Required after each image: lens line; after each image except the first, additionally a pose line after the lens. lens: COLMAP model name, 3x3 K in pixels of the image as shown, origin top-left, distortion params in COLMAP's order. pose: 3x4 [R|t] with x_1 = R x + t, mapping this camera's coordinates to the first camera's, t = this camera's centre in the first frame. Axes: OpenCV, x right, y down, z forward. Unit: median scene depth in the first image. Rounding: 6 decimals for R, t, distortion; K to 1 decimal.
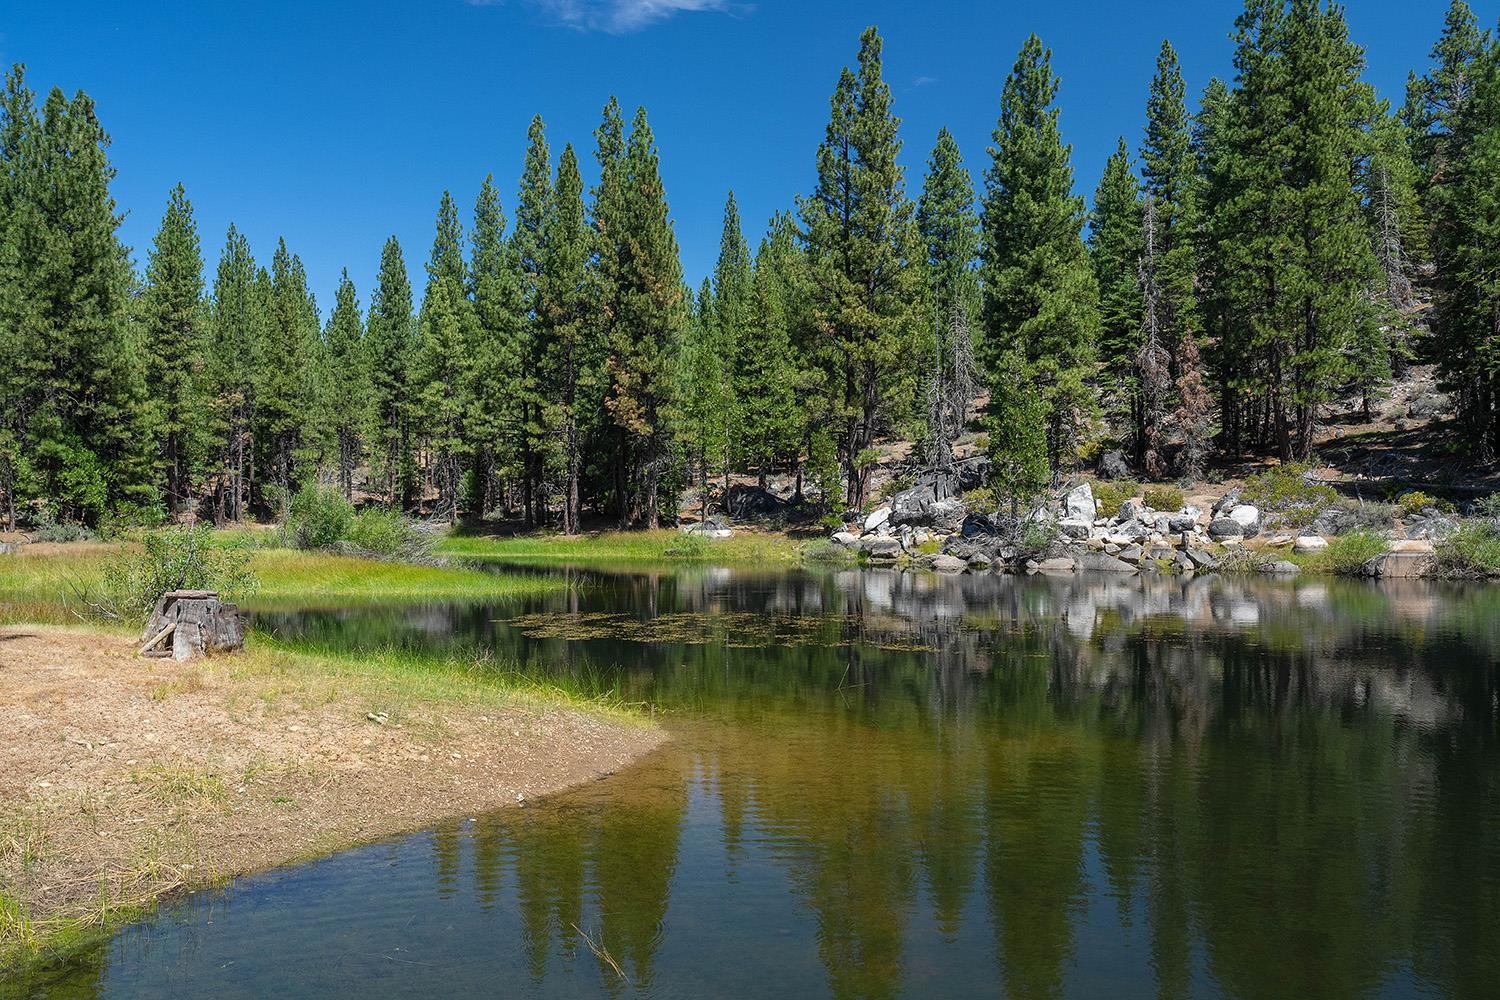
lens RADIAL K [[1223.2, 0, 673.0], [0, 1223.2, 500.4], [0, 0, 1]] dist [-0.030168, 0.014885]
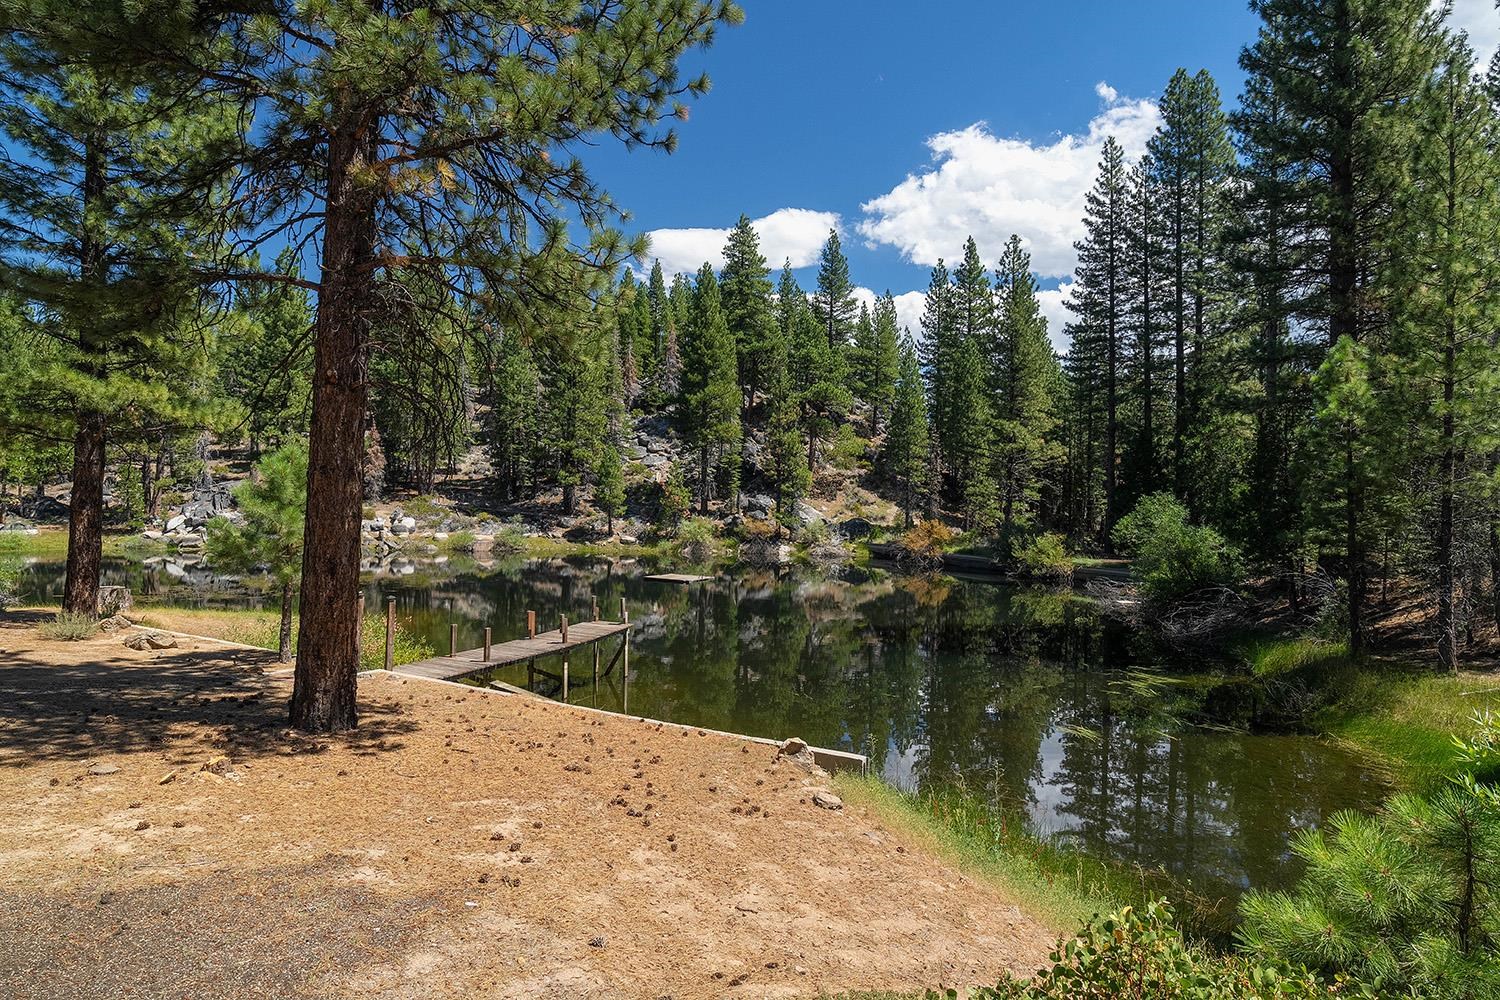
lens RADIAL K [[760.5, 0, 746.1], [0, 760.5, 492.1], [0, 0, 1]] dist [0.003956, 0.001121]
pose [[0.606150, 0.026904, 0.794895, -0.174870], [-0.022414, 0.999609, -0.016741, -0.024827], [-0.795034, -0.007669, 0.606516, -0.201782]]
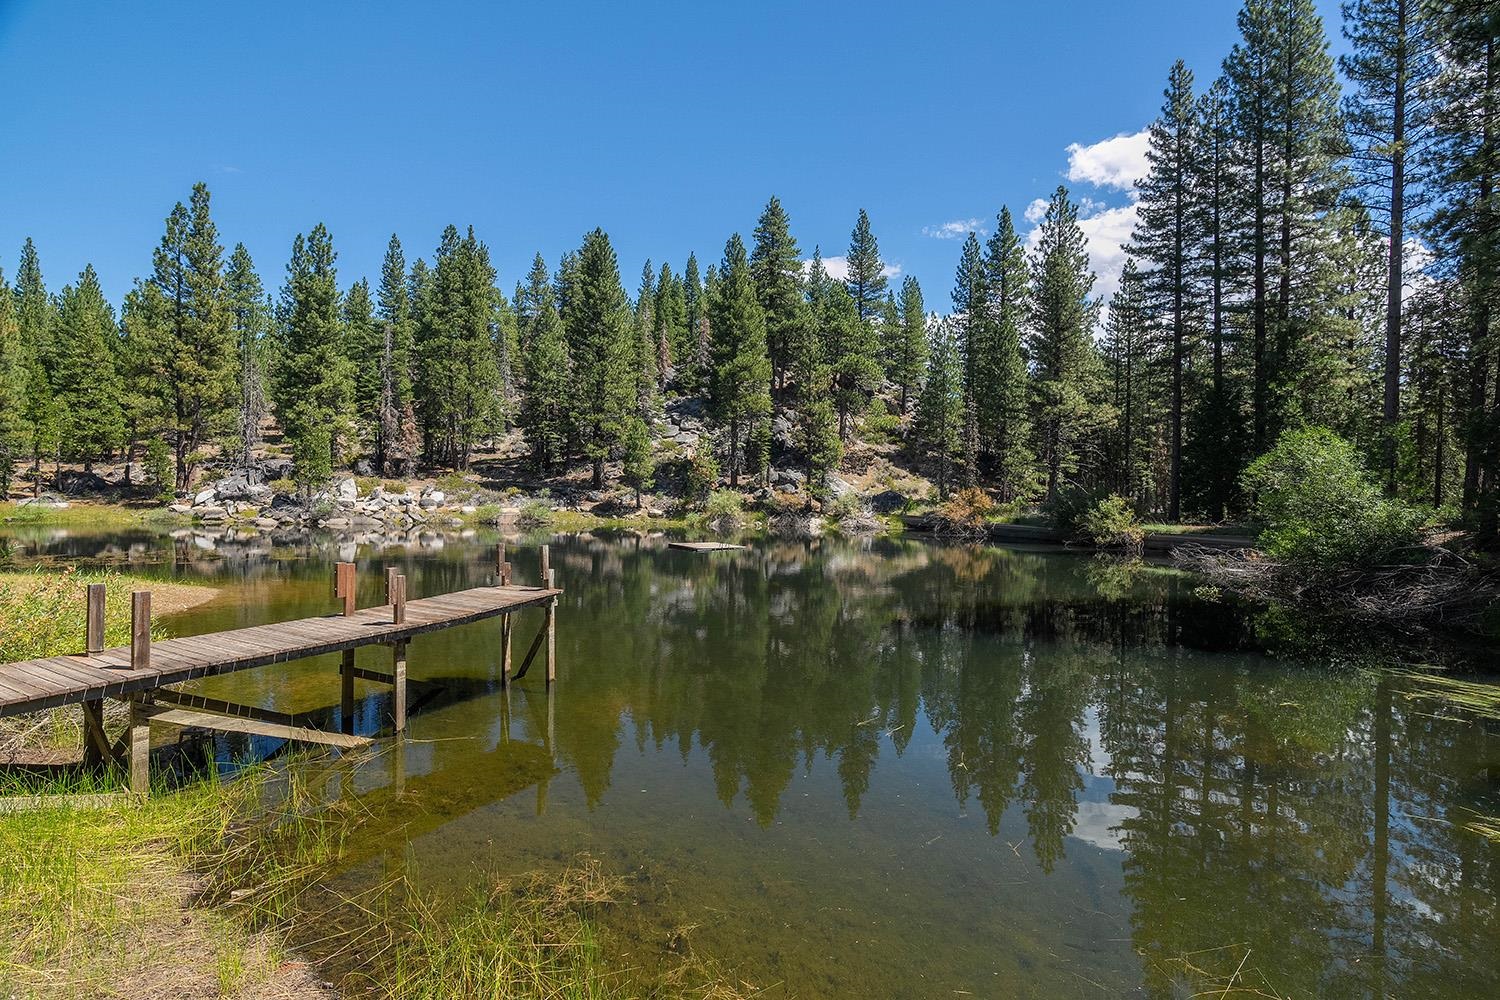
lens RADIAL K [[683.1, 0, 758.7], [0, 683.1, 494.2], [0, 0, 1]] dist [0.004865, 0.000478]
pose [[0.628936, 0.011810, 0.777367, -0.074742], [-0.020363, 0.999792, 0.001287, -0.003559], [-0.777190, -0.016639, 0.629045, -0.130424]]
